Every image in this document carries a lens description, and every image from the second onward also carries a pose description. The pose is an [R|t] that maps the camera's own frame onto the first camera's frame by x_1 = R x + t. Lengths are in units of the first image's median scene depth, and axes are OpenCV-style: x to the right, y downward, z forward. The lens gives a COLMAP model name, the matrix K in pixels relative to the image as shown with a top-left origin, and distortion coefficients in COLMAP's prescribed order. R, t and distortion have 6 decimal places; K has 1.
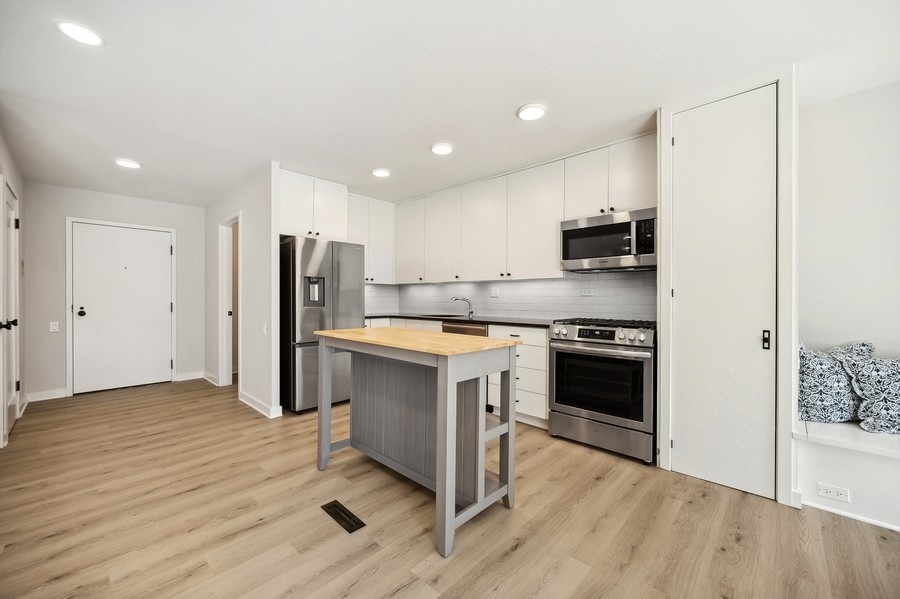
lens RADIAL K [[358.5, 0, 451.3], [0, 358.5, 297.8], [0, 0, 1]] dist [-0.000497, -0.000468]
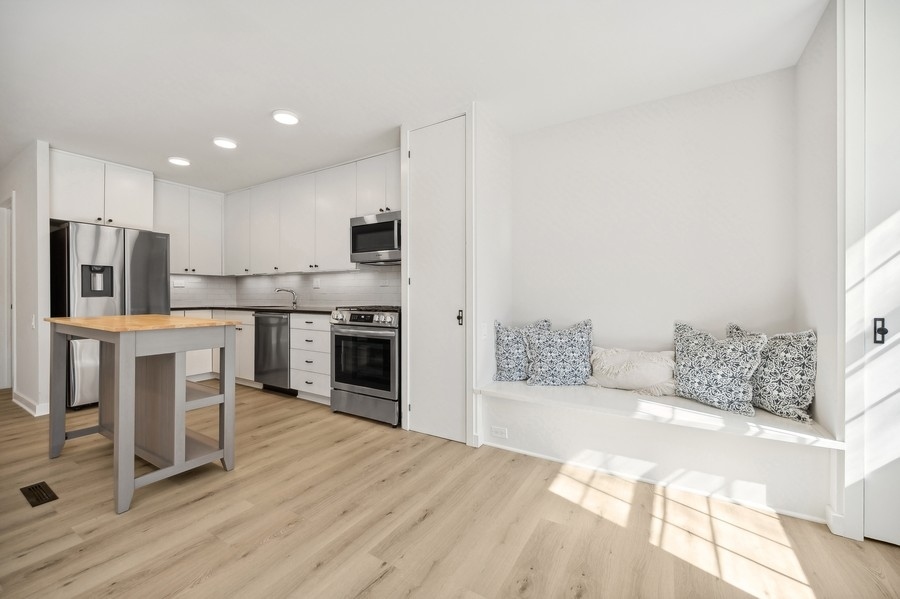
lens RADIAL K [[358.5, 0, 453.6], [0, 358.5, 296.1], [0, 0, 1]] dist [-0.000497, -0.000468]
pose [[0.976345, -0.002058, 0.216209, 0.473047], [0.001370, 0.999994, 0.003333, 0.029701], [-0.216214, -0.002958, 0.976341, -0.188891]]
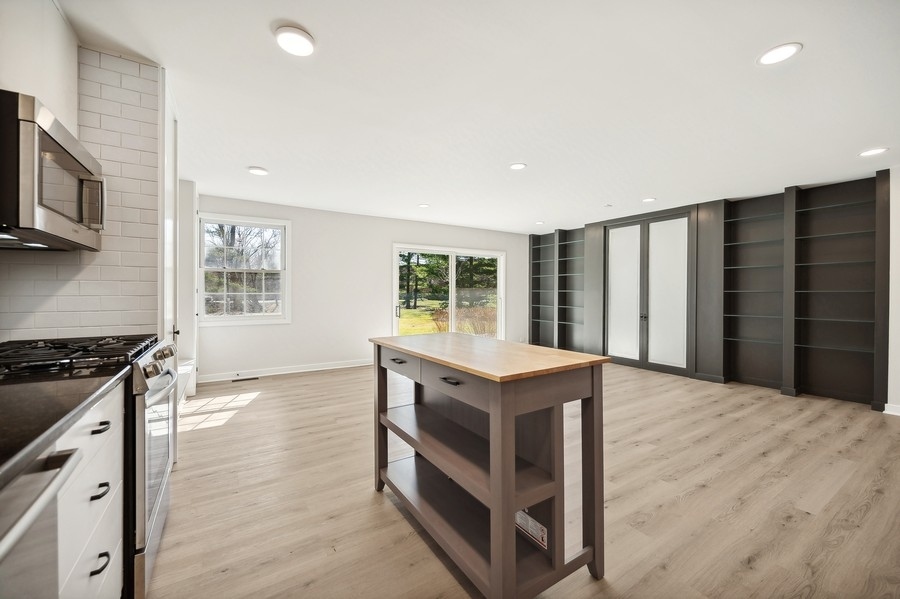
lens RADIAL K [[358.5, 0, 452.2], [0, 358.5, 292.9], [0, 0, 1]] dist [-0.000497, -0.000468]
pose [[-0.969751, -0.004719, 0.244052, -0.250610], [-0.004303, 0.999988, 0.002238, -0.018591], [-0.244059, 0.001120, -0.969760, 1.571228]]
